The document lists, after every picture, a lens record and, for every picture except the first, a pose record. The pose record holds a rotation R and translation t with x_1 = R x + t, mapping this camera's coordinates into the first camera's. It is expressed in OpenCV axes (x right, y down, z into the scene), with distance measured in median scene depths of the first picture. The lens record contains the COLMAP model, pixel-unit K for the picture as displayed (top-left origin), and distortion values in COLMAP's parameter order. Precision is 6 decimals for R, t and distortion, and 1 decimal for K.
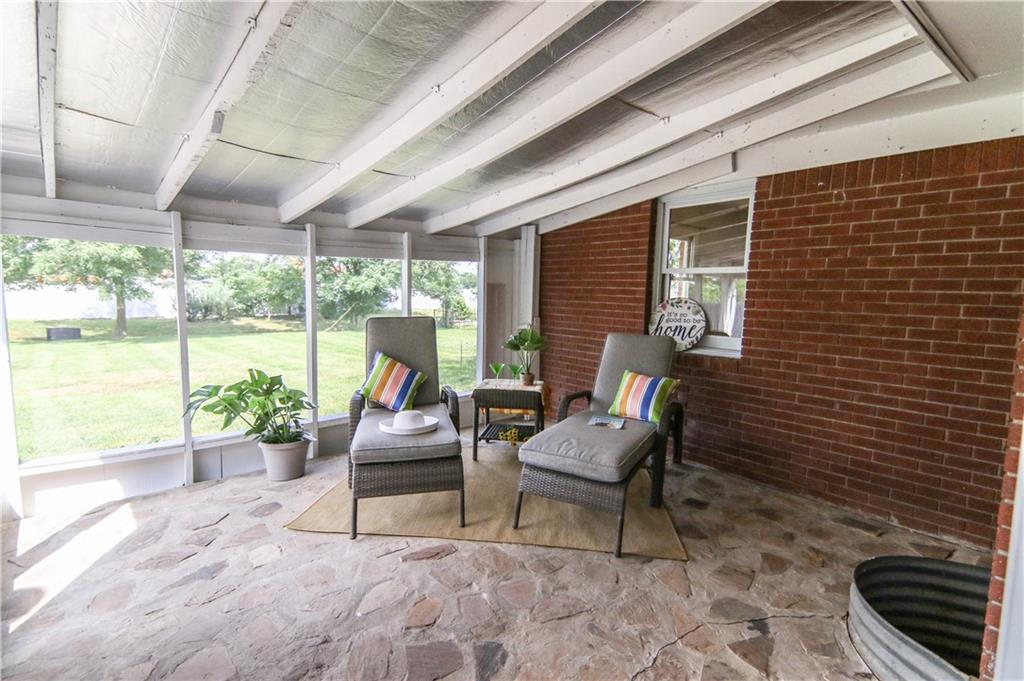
lens RADIAL K [[515.7, 0, 536.2], [0, 515.7, 342.8], [0, 0, 1]] dist [0.093732, -0.043921]
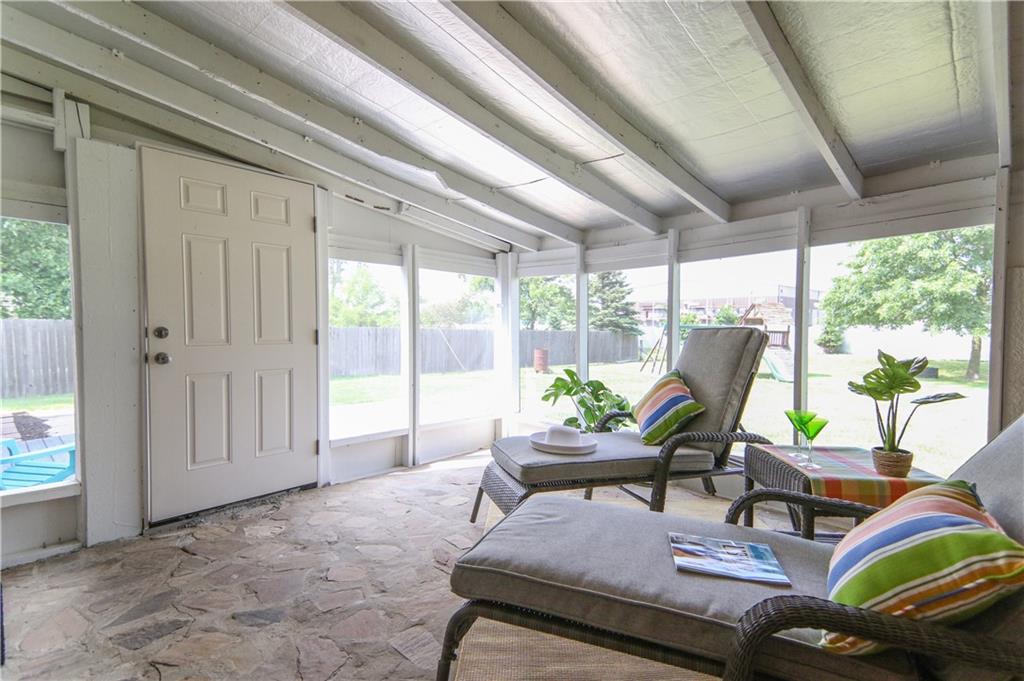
lens RADIAL K [[515.7, 0, 536.2], [0, 515.7, 342.8], [0, 0, 1]] dist [0.093732, -0.043921]
pose [[0.036432, 0.006083, -0.999318, 0.904776], [-0.100059, 0.994979, 0.002408, -0.011834], [0.994314, 0.099903, 0.036858, 1.306617]]
